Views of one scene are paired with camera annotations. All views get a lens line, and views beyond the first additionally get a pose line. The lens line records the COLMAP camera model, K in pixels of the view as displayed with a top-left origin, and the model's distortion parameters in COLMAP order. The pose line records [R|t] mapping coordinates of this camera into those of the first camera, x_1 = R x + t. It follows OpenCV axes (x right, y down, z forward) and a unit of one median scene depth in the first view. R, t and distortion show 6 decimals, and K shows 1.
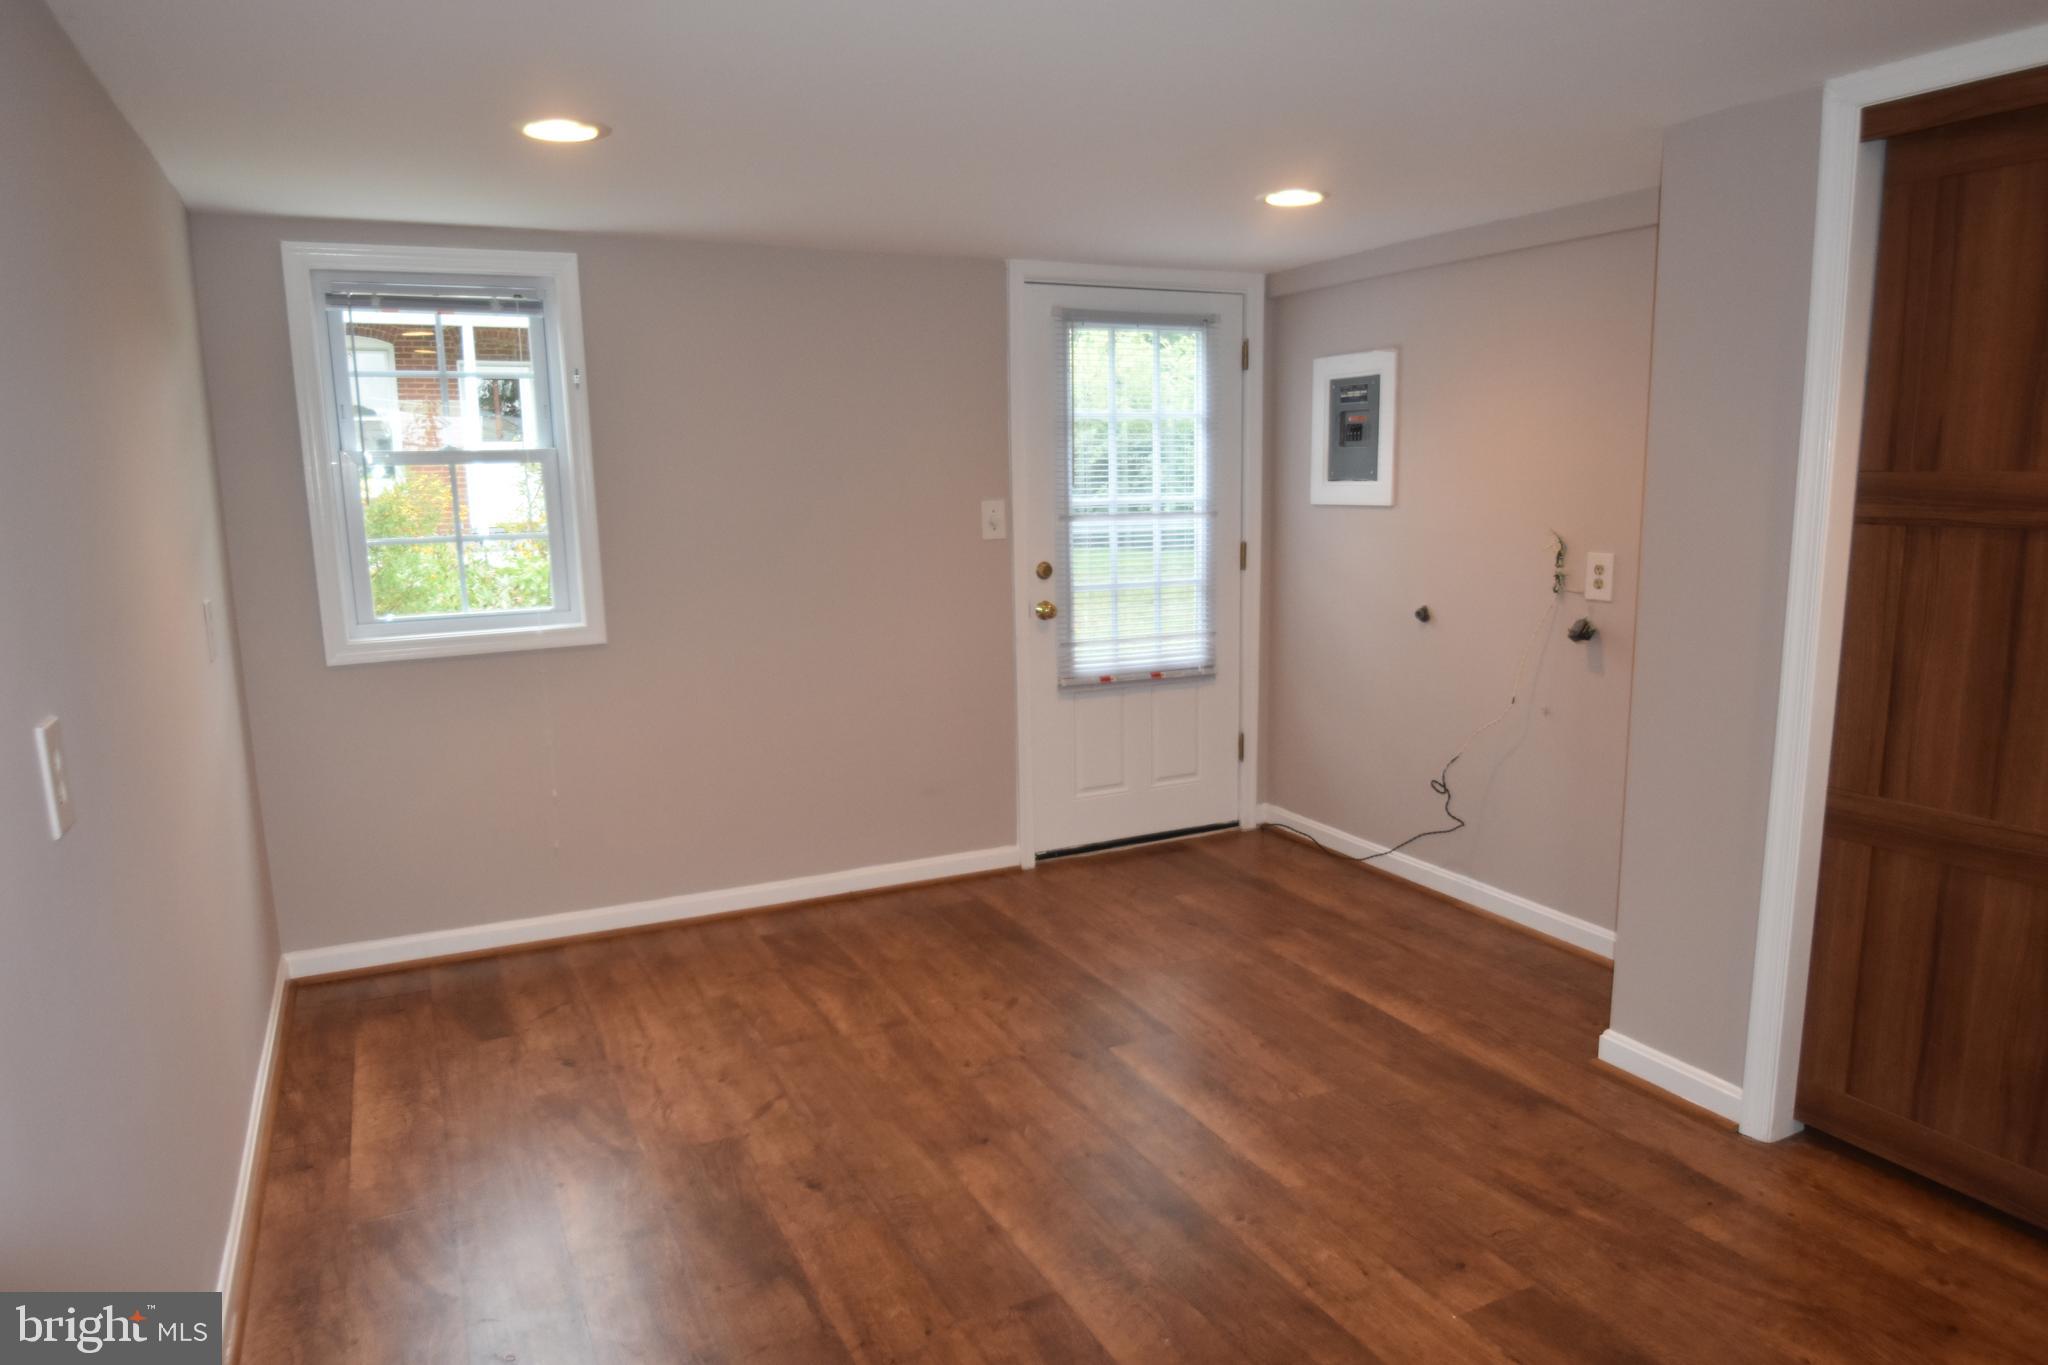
lens RADIAL K [[1273.7, 0, 1024.2], [0, 1273.7, 685.5], [0, 0, 1]] dist [-0.041260, -0.002973]
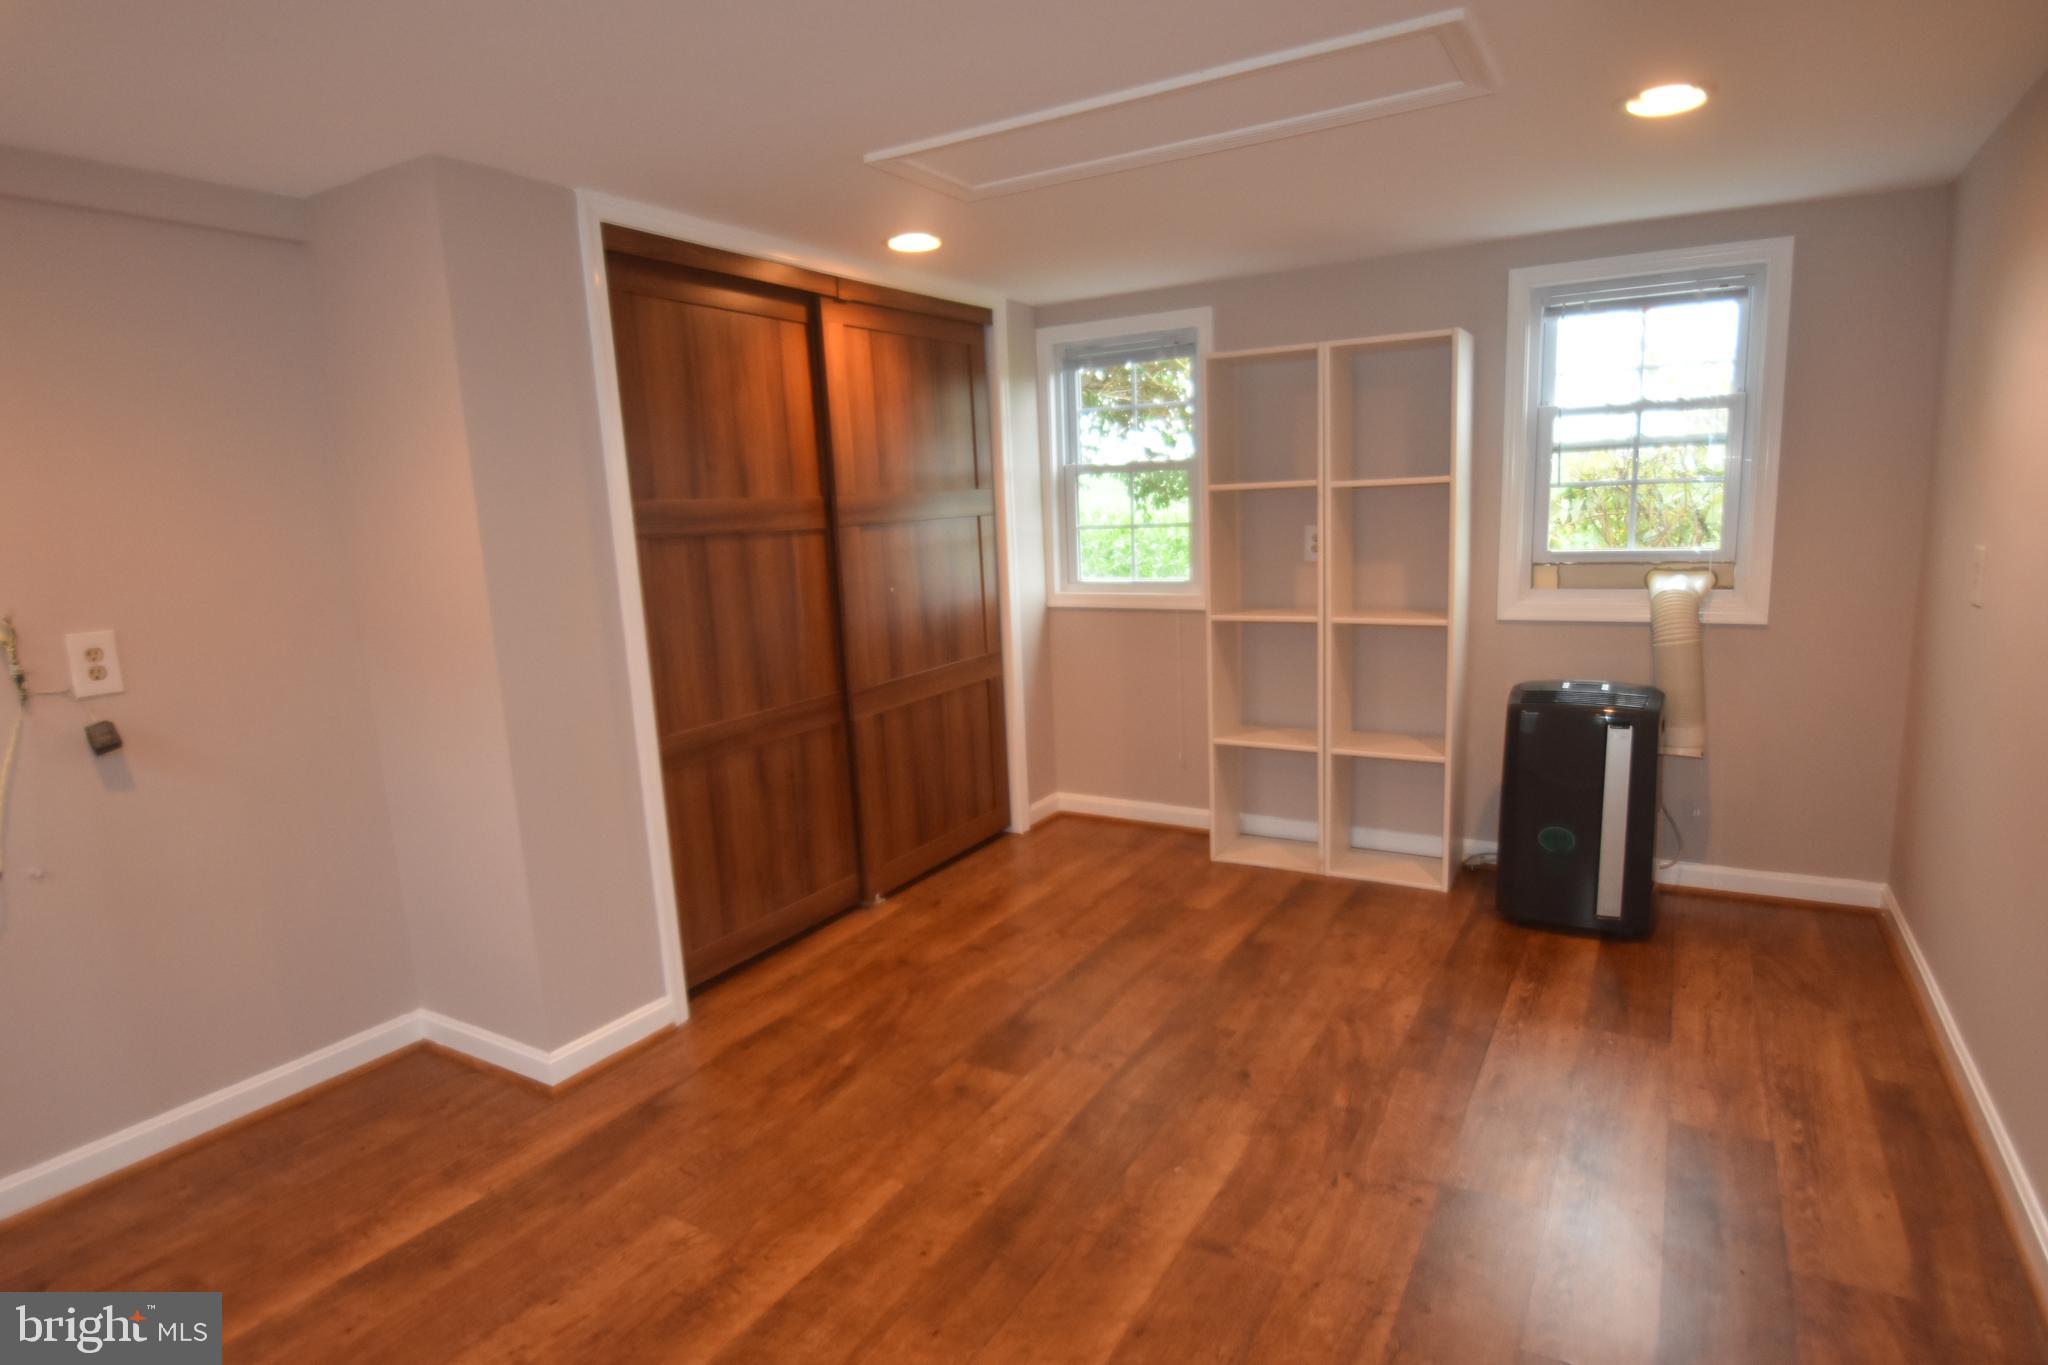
lens RADIAL K [[1081.3, 0, 1026.5], [0, 1081.3, 690.3], [0, 0, 1]] dist [-0.007455, -0.001166]
pose [[-0.532196, -0.101196, 0.840552, -0.512312], [0.191856, 0.952587, 0.236157, -0.159723], [-0.824596, 0.286946, -0.487547, 1.189860]]
